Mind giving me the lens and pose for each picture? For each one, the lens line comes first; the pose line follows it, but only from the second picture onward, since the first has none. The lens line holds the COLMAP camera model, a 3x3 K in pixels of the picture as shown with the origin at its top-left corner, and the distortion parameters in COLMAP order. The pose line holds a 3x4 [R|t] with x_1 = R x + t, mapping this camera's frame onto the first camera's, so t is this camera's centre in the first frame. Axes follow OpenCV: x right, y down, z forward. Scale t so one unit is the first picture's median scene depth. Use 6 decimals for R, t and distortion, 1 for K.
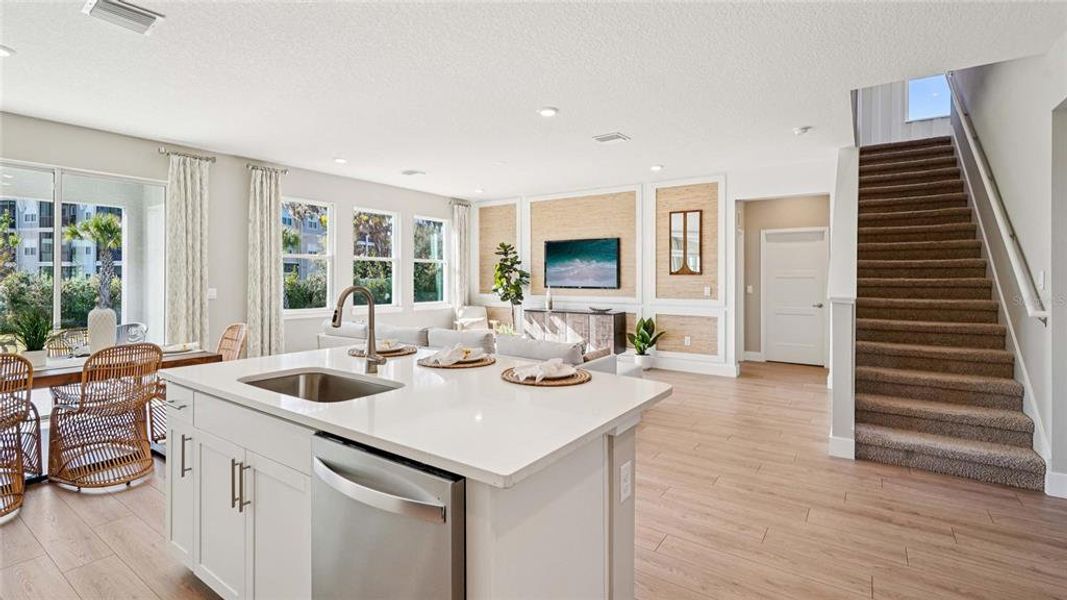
lens RADIAL K [[487.7, 0, 524.1], [0, 487.7, 280.5], [0, 0, 1]] dist [-0.002759, 0.002112]
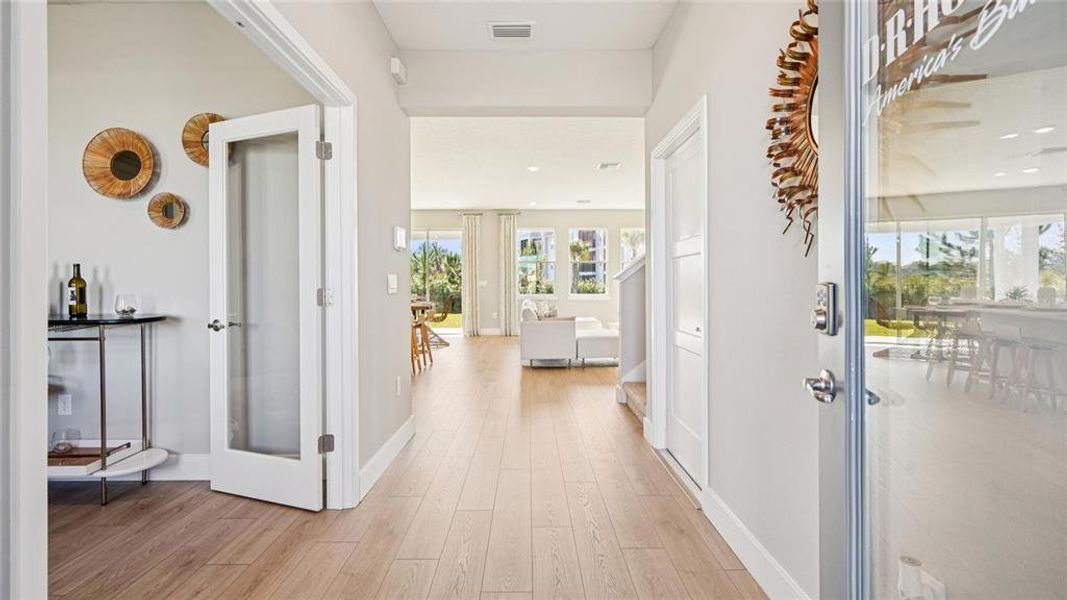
lens RADIAL K [[487.7, 0, 537.2], [0, 487.7, 289.1], [0, 0, 1]] dist [-0.002759, 0.002112]
pose [[0.586731, 0.005073, -0.809766, 0.804066], [-0.001688, 0.999986, 0.005042, 0.029986], [0.809780, -0.001591, 0.586731, 0.032586]]
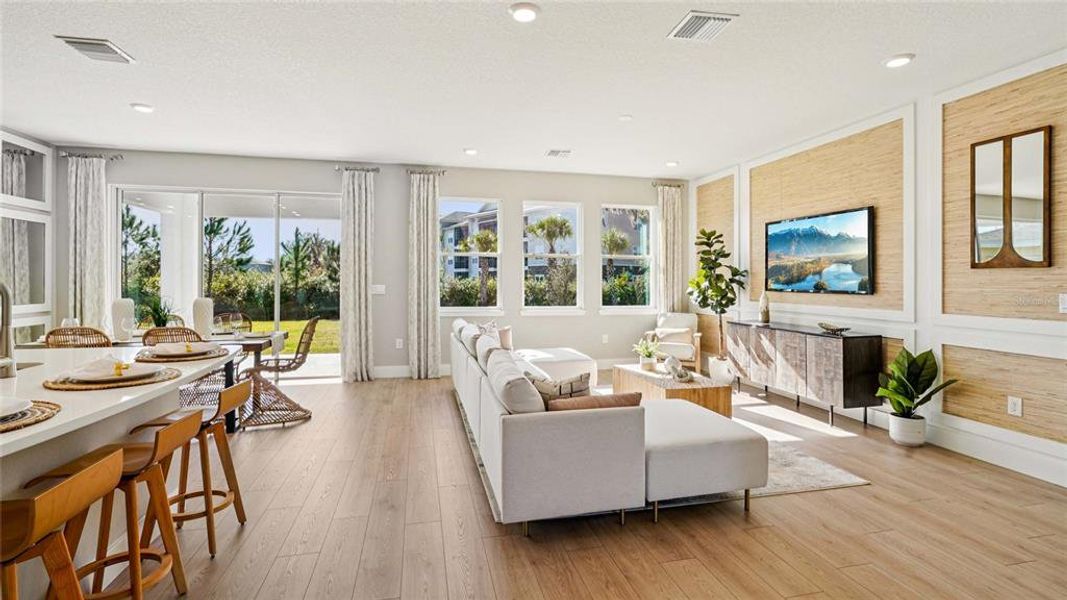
lens RADIAL K [[487.7, 0, 534.2], [0, 487.7, 283.9], [0, 0, 1]] dist [-0.002759, 0.002112]
pose [[0.743993, 0.007257, -0.668148, 0.288646], [-0.007097, 0.999970, 0.002959, 0.005861], [0.668150, 0.002540, 0.744023, 0.309979]]
